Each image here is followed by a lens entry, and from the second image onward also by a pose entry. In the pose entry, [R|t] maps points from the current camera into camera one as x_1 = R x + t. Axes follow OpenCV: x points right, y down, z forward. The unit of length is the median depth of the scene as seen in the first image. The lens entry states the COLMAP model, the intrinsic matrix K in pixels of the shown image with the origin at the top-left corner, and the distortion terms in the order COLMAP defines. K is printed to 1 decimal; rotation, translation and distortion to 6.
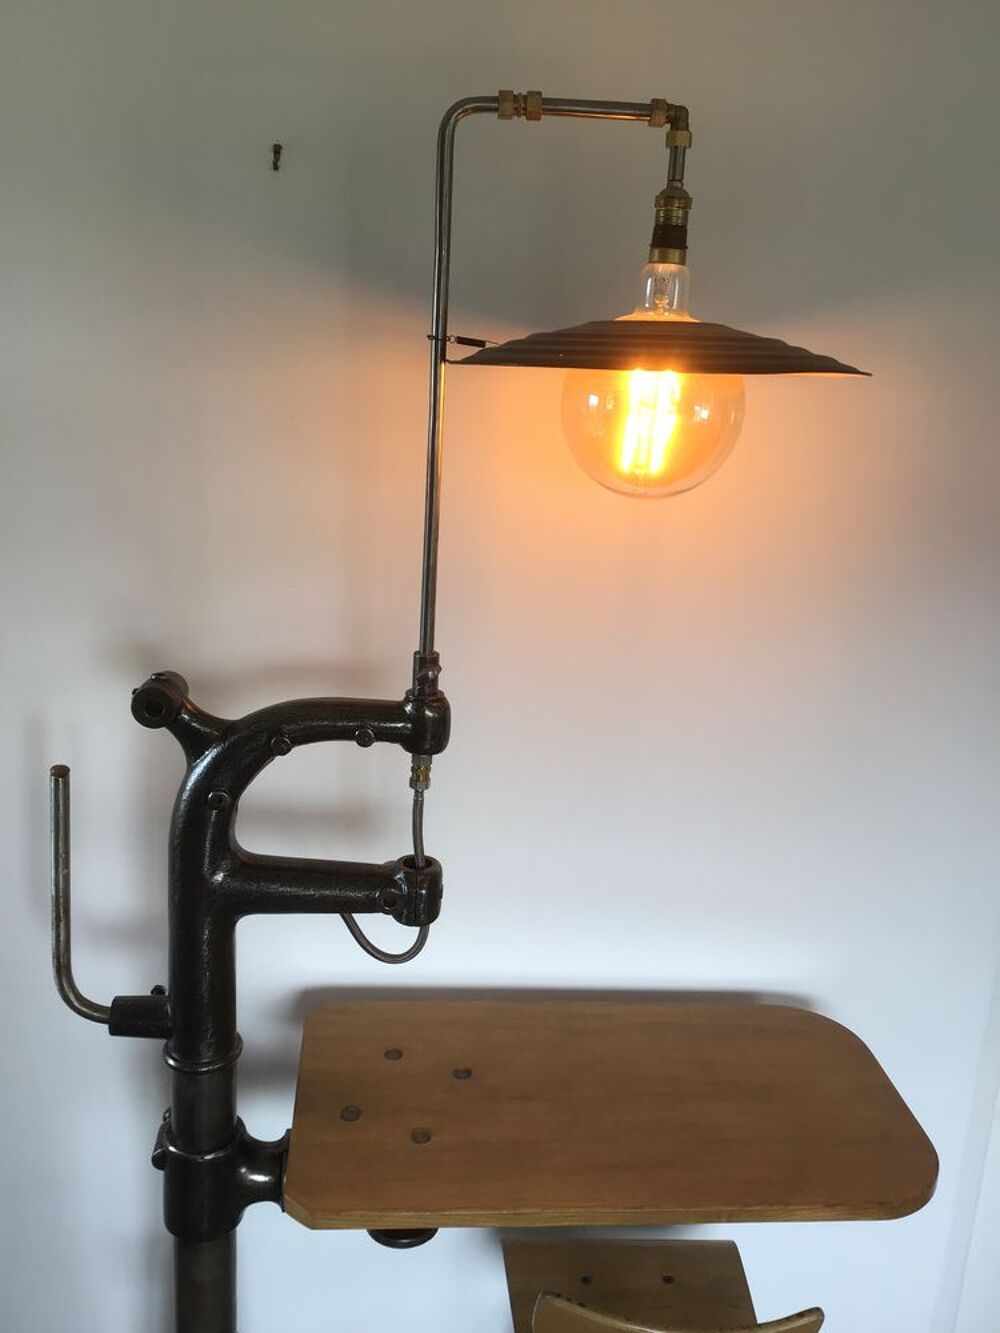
lens RADIAL K [[1185.3, 0, 505.4], [0, 1185.3, 670.9], [0, 0, 1]] dist [0.073685, -0.095003]
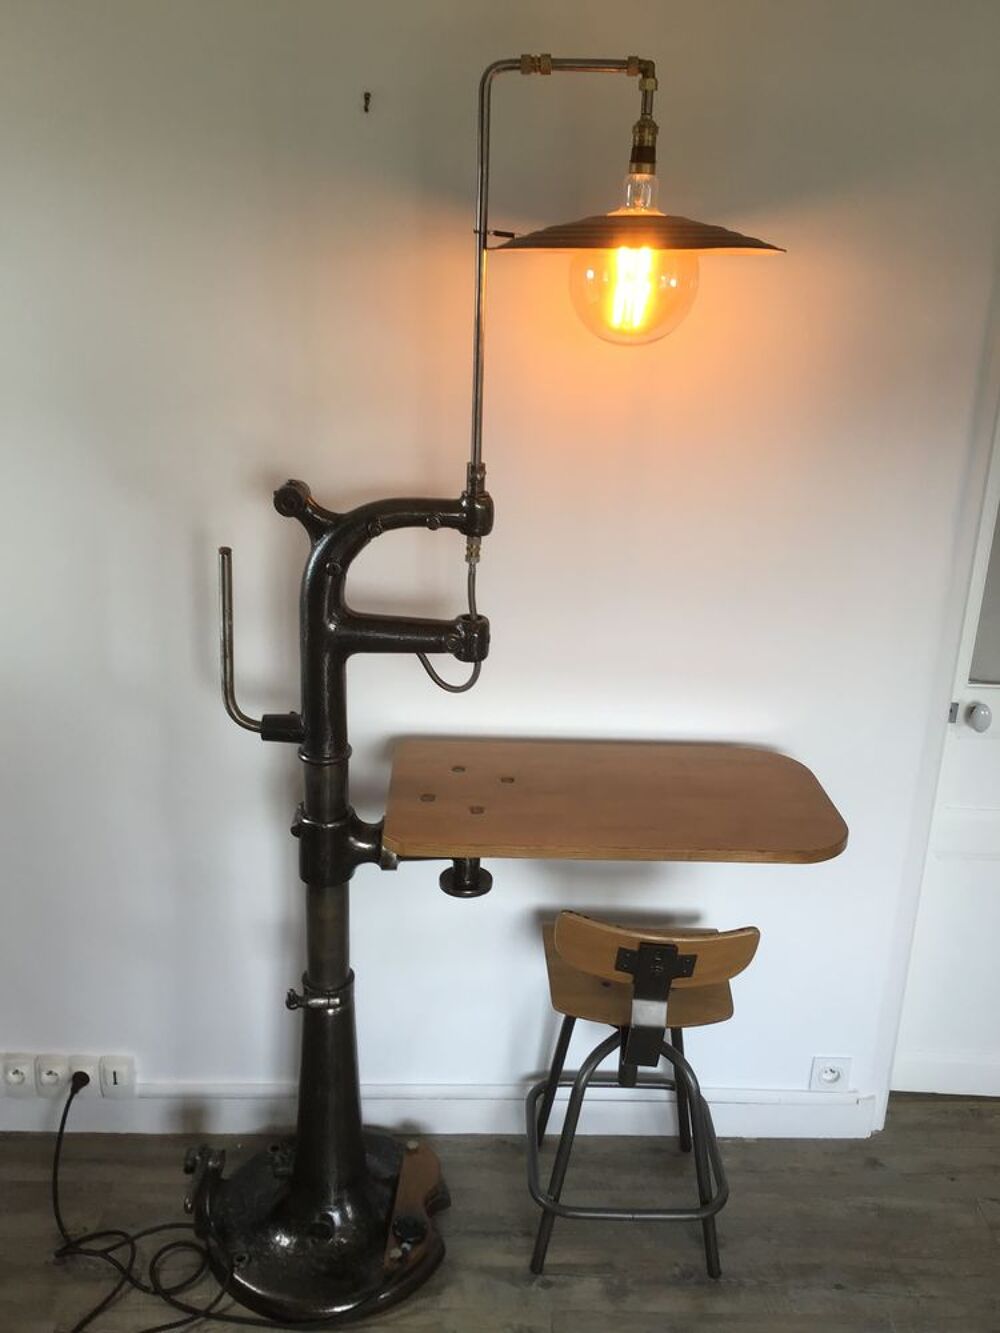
lens RADIAL K [[1185.3, 0, 494.2], [0, 1185.3, 677.1], [0, 0, 1]] dist [0.073685, -0.095003]
pose [[0.997336, -0.000504, -0.072949, 0.056336], [0.005859, 0.997299, 0.073216, 0.131837], [0.072715, -0.073449, 0.994645, -0.414415]]
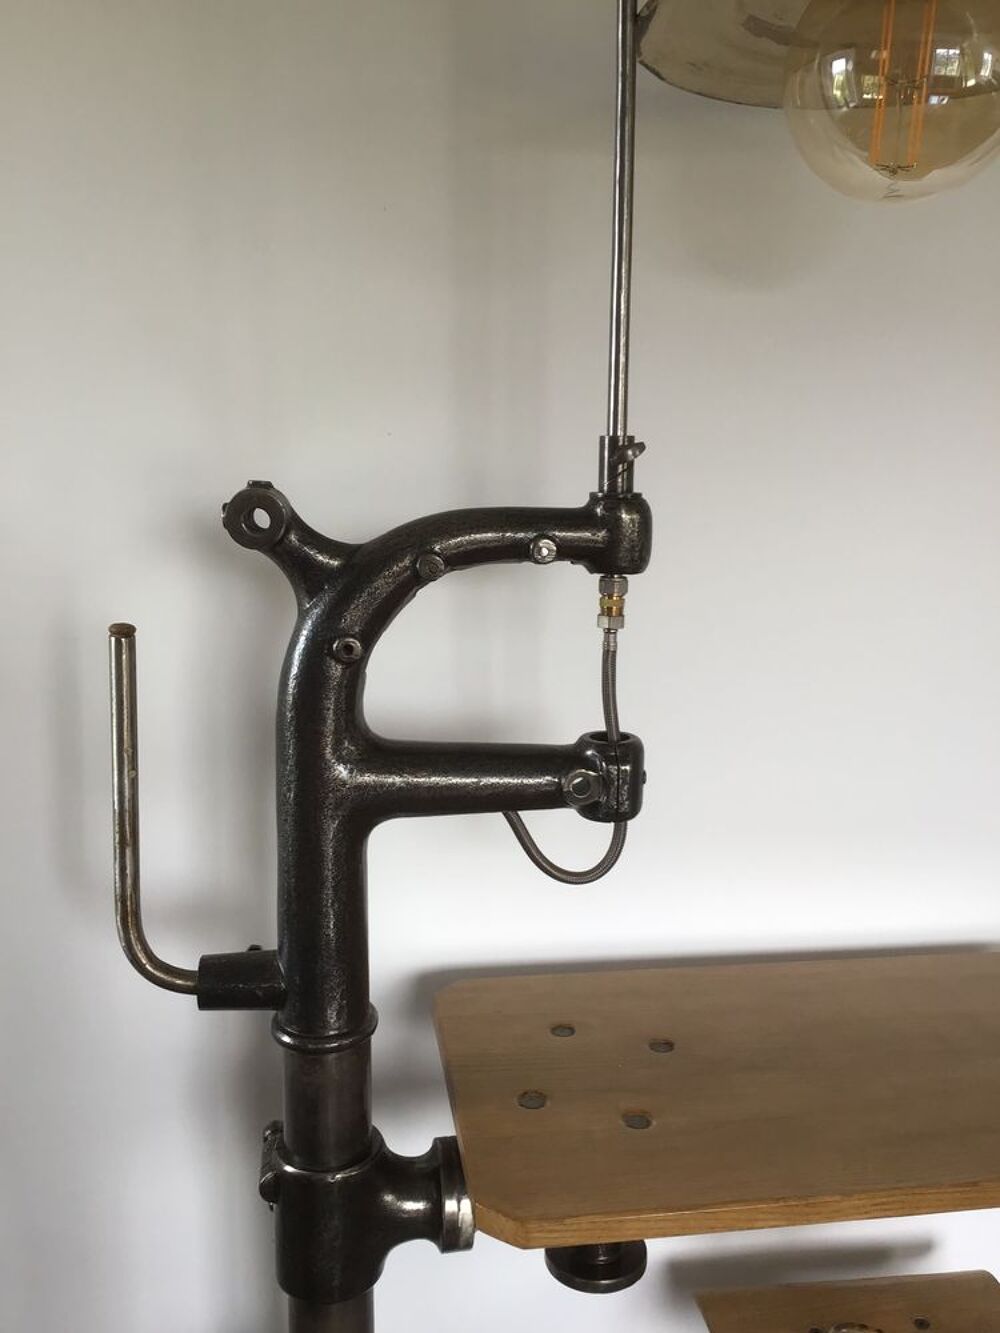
lens RADIAL K [[1185.3, 0, 507.1], [0, 1185.3, 669.4], [0, 0, 1]] dist [0.073685, -0.095003]
pose [[0.997207, -0.060514, 0.043784, -0.170931], [0.064372, 0.993598, -0.092838, 0.188393], [-0.037886, 0.095397, 0.994718, 0.269872]]
